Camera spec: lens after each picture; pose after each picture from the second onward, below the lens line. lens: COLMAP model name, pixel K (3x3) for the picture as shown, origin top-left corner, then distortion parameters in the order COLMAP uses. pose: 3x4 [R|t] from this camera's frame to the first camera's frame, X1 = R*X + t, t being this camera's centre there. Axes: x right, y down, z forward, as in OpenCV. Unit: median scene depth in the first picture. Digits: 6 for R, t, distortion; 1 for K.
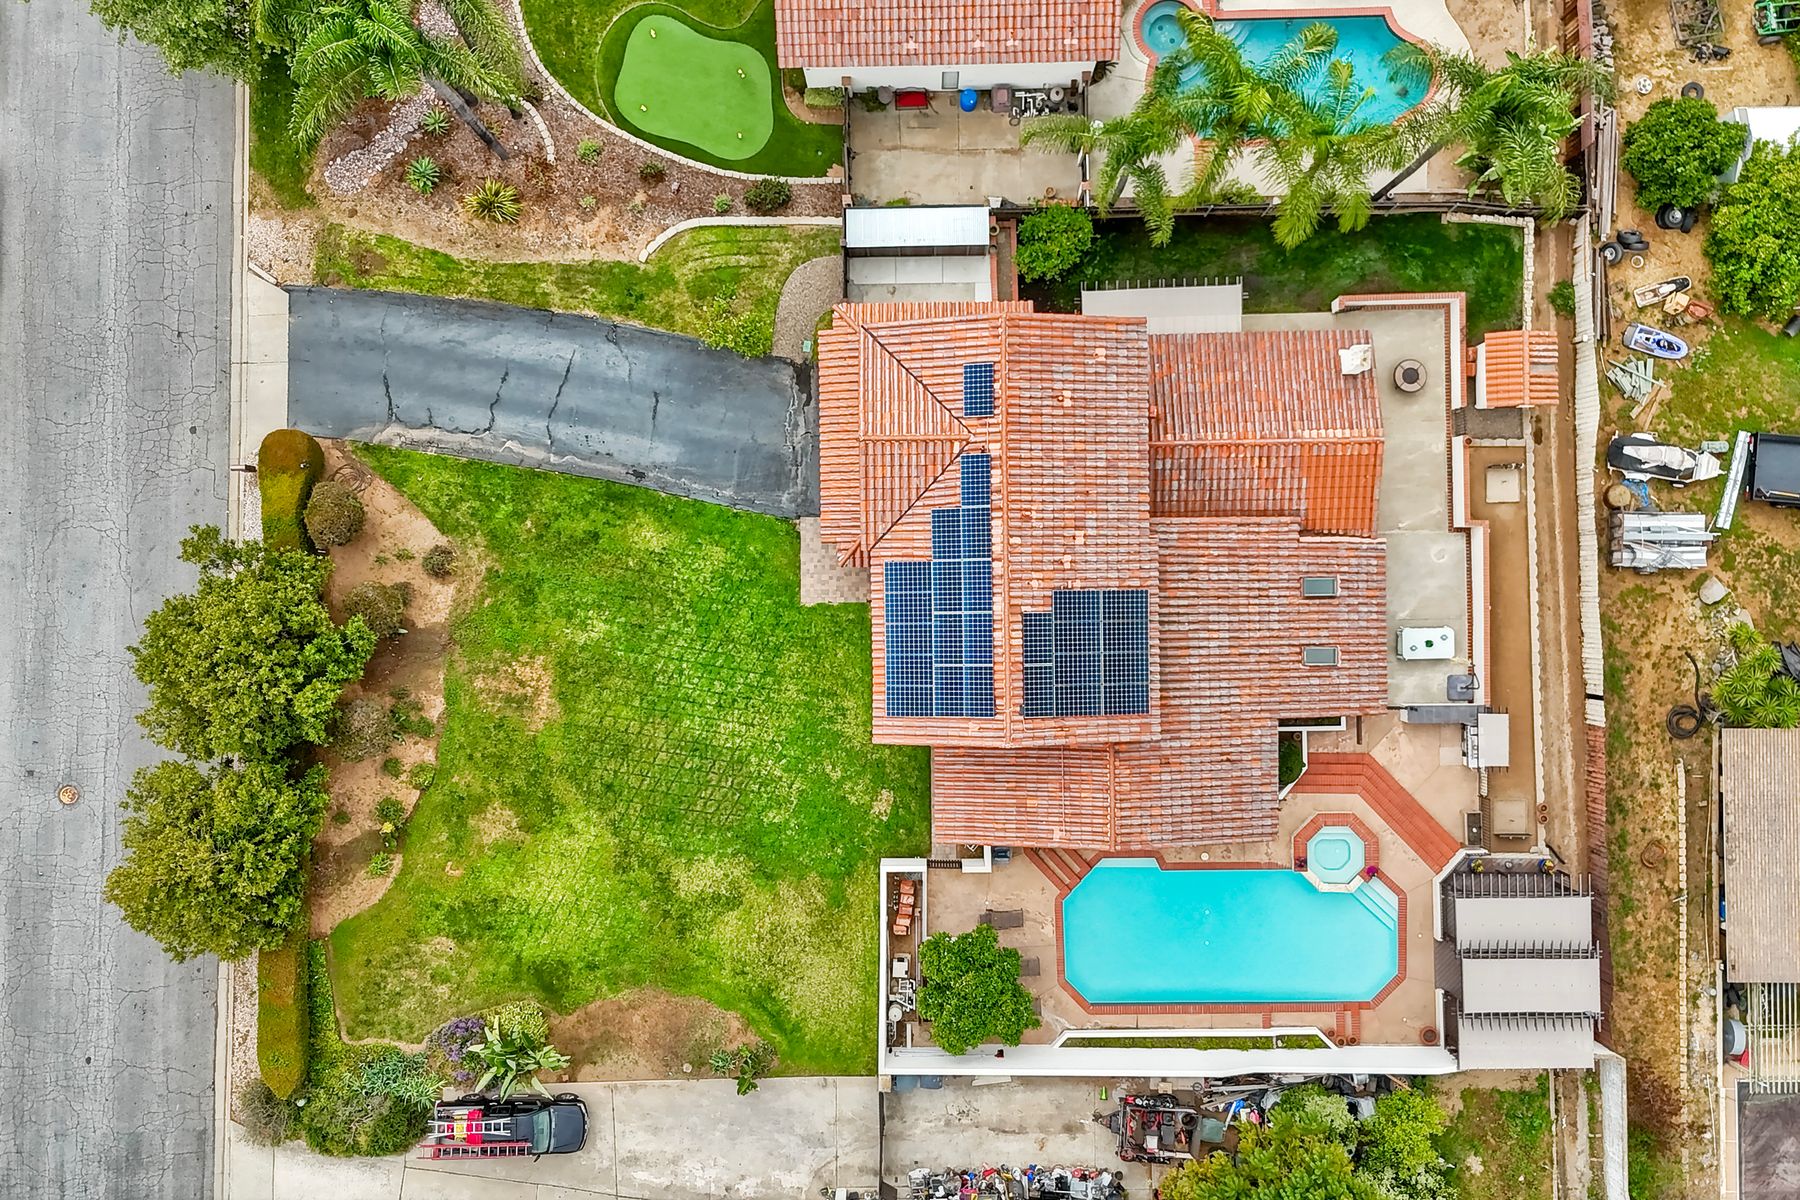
lens RADIAL K [[1512.1, 0, 923.4], [0, 1512.1, 616.7], [0, 0, 1]] dist [0.143399, -0.363631]
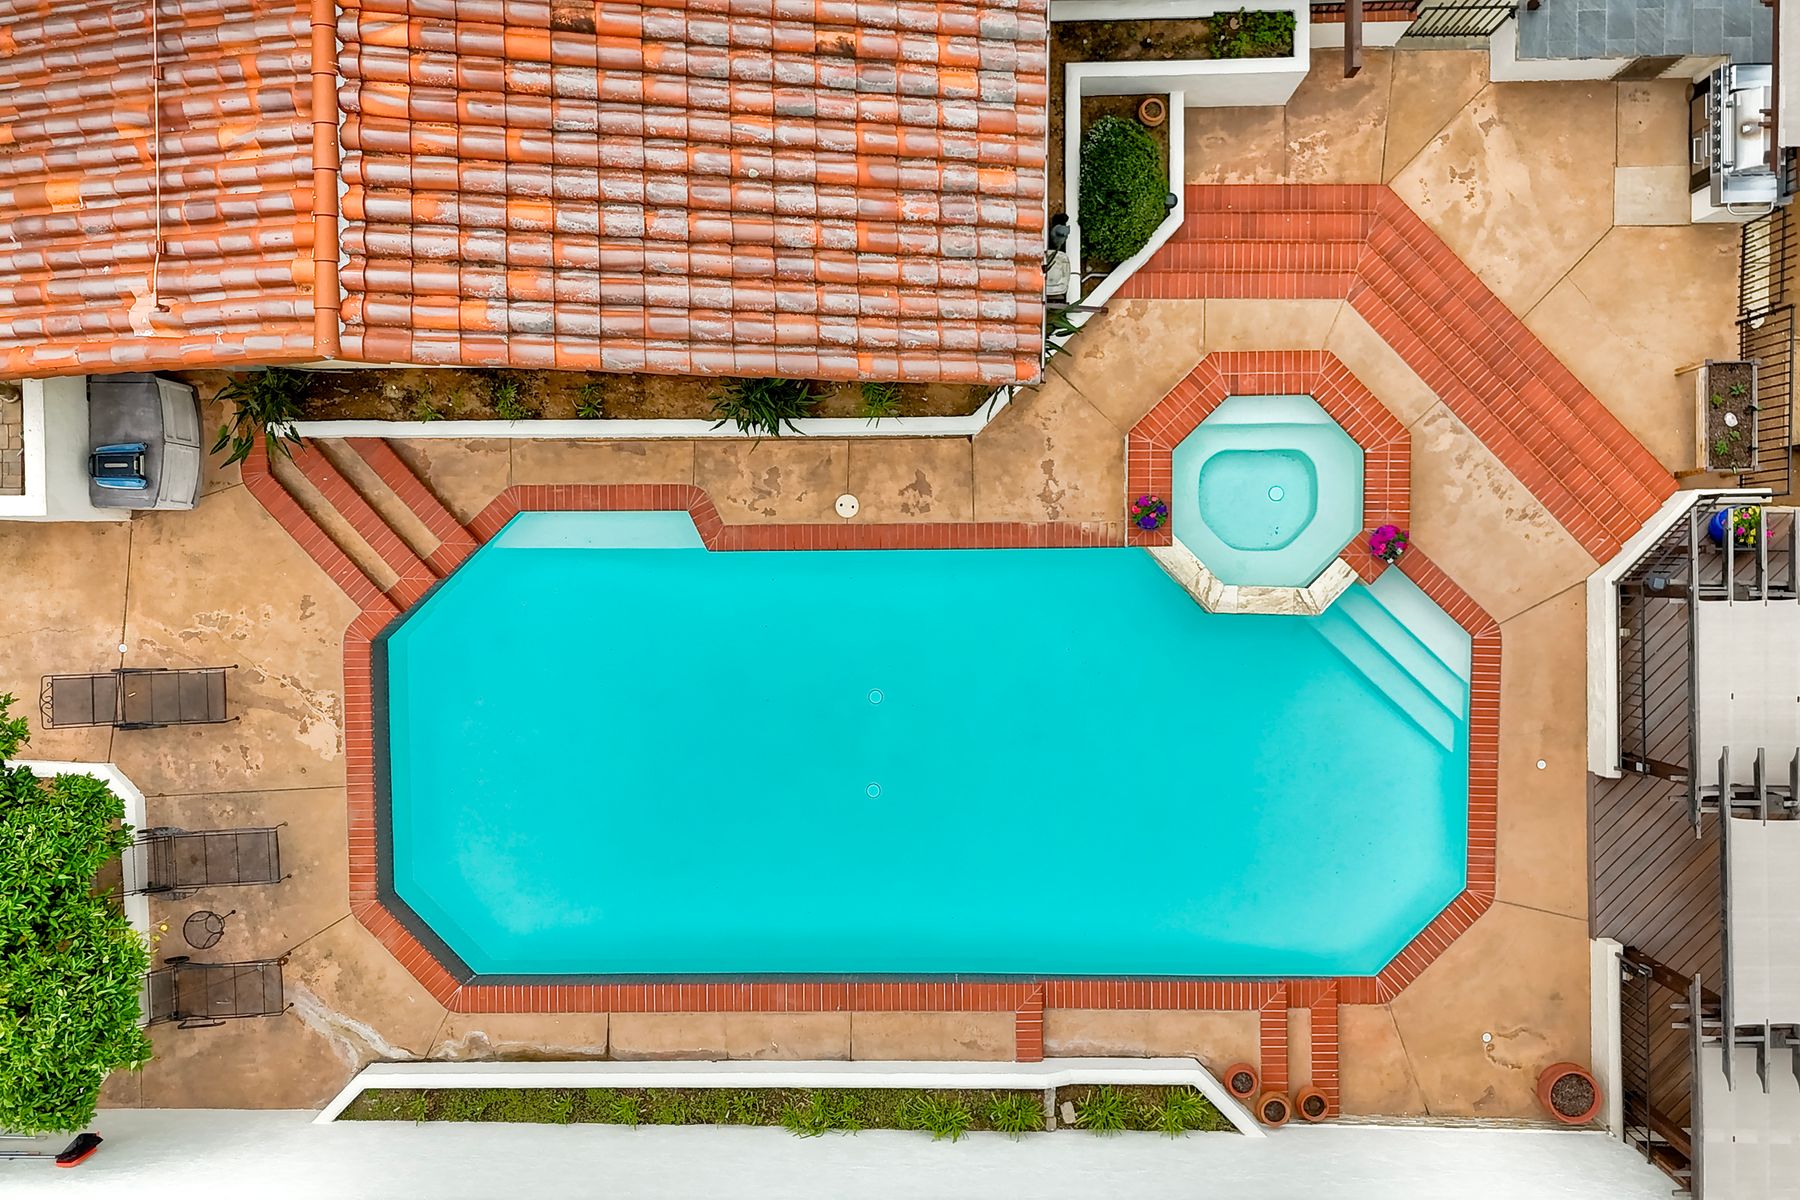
lens RADIAL K [[1565.3, 0, 900.0], [0, 1565.3, 600.0], [0, 0, 1]] dist [0.112168, -0.206741]
pose [[0.999828, 0.010387, -0.015350, 0.201925], [-0.010161, 0.999840, 0.014725, 0.172917], [0.015501, -0.014566, 0.999774, 0.686317]]
